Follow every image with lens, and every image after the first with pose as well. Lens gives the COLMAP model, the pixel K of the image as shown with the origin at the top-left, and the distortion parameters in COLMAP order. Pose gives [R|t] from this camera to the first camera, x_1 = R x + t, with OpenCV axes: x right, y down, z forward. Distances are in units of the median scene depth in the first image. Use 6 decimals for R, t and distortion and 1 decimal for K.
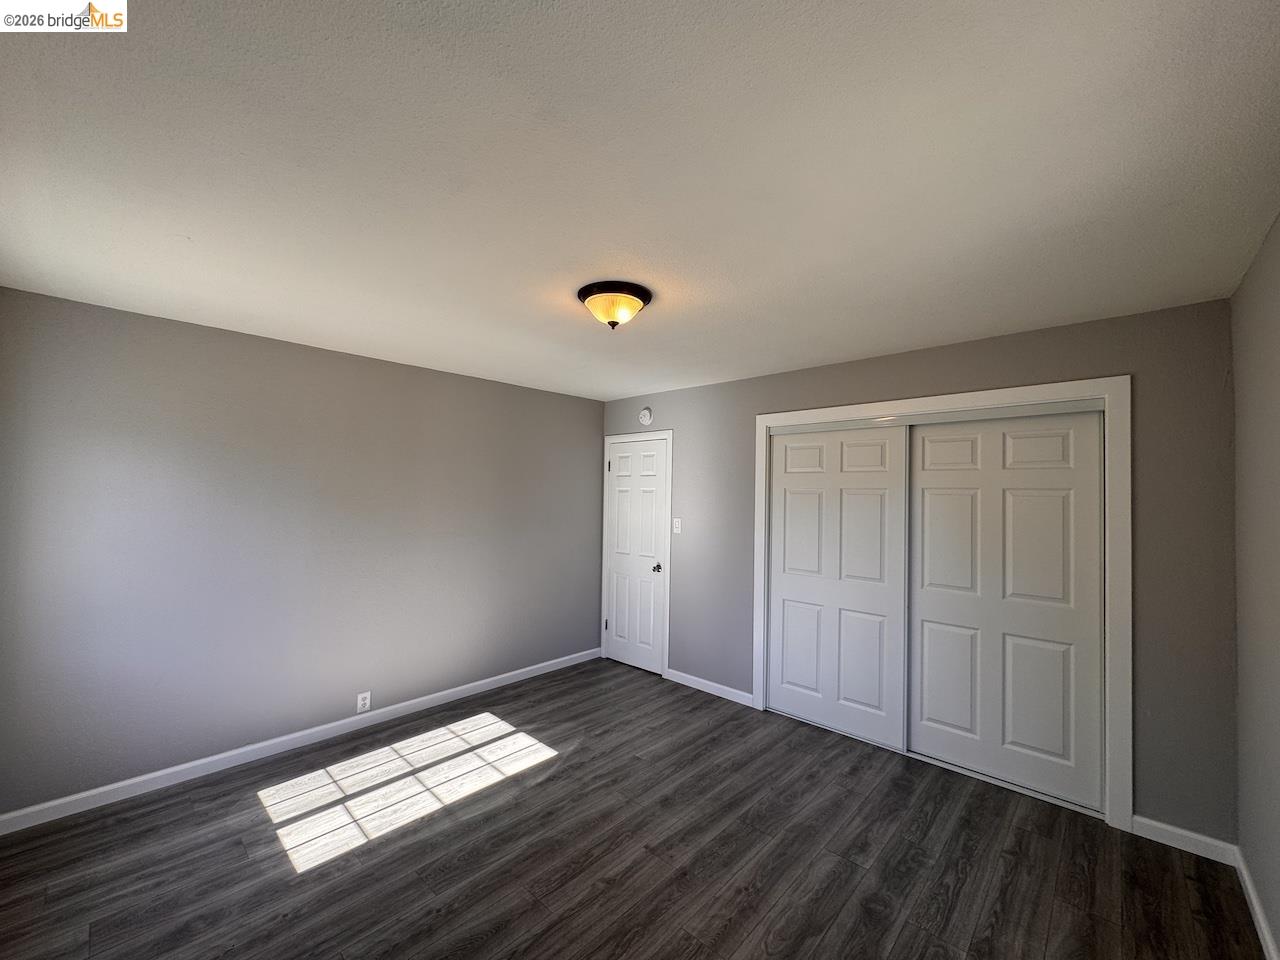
lens RADIAL K [[510.3, 0, 639.0], [0, 510.3, 478.8], [0, 0, 1]] dist [0.000263, -0.002263]
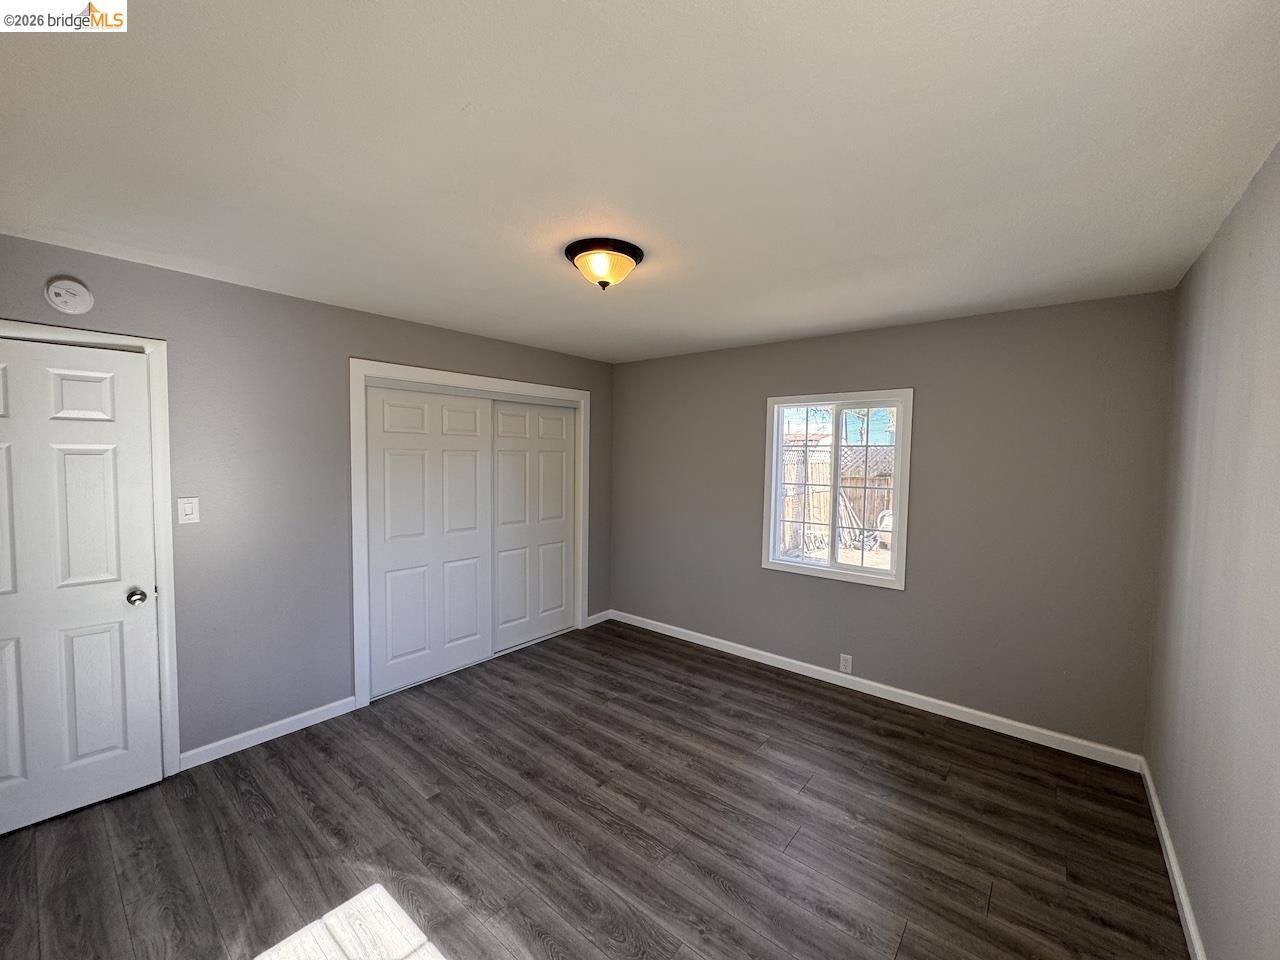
lens RADIAL K [[510.3, 0, 643.1], [0, 510.3, 479.5], [0, 0, 1]] dist [0.000263, -0.002263]
pose [[-0.067892, -0.066206, 0.995494, -0.894230], [-0.045087, 0.996980, 0.063230, -0.007238], [-0.996673, -0.040591, -0.070672, 0.867879]]
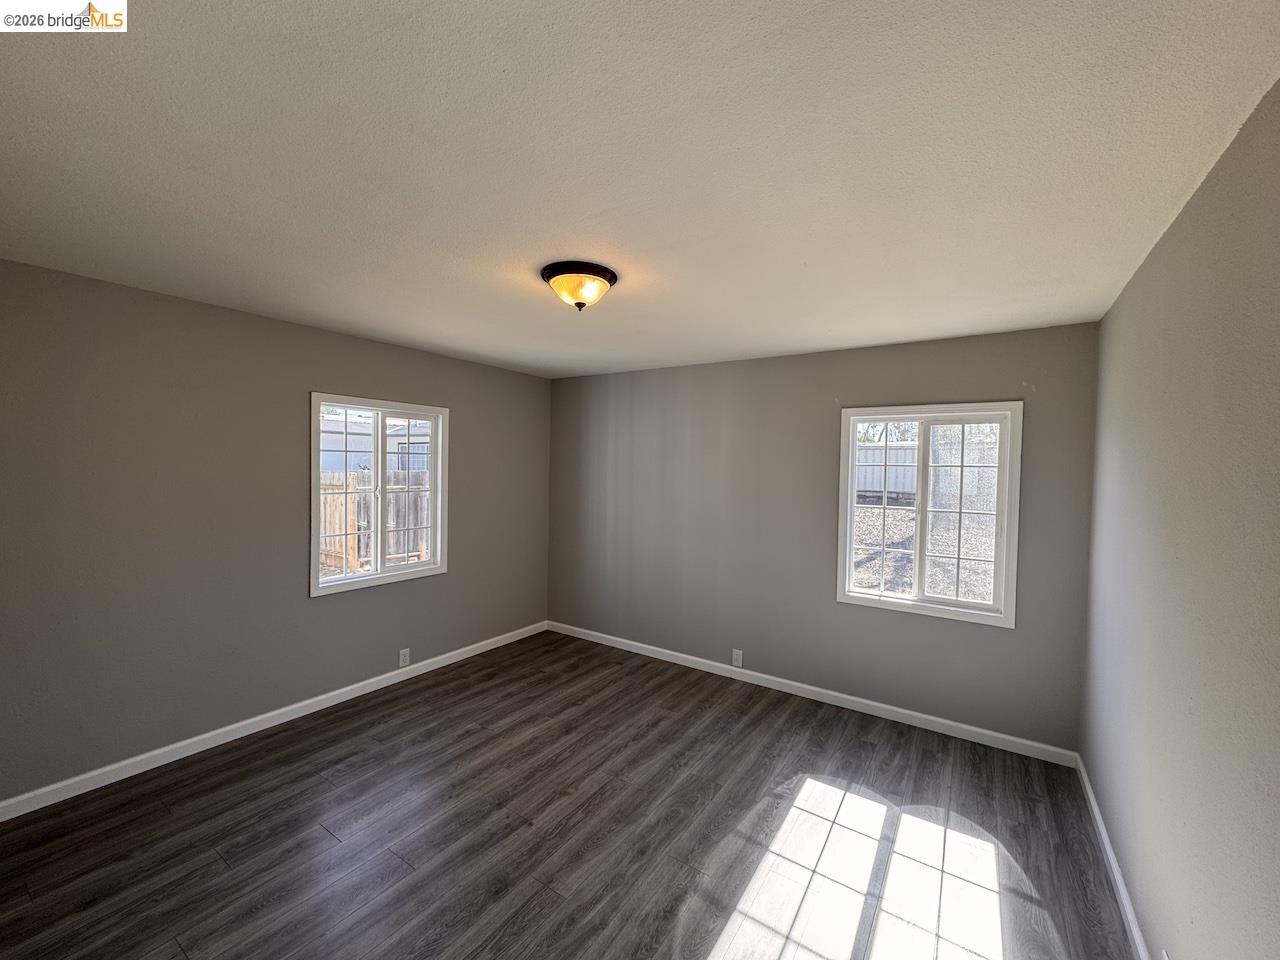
lens RADIAL K [[510.3, 0, 638.5], [0, 510.3, 467.8], [0, 0, 1]] dist [0.000263, -0.002263]
pose [[-0.986568, -0.034639, -0.159638, -0.008433], [-0.029837, 0.999030, -0.032378, 0.033702], [0.160605, -0.027180, -0.986644, 1.766437]]
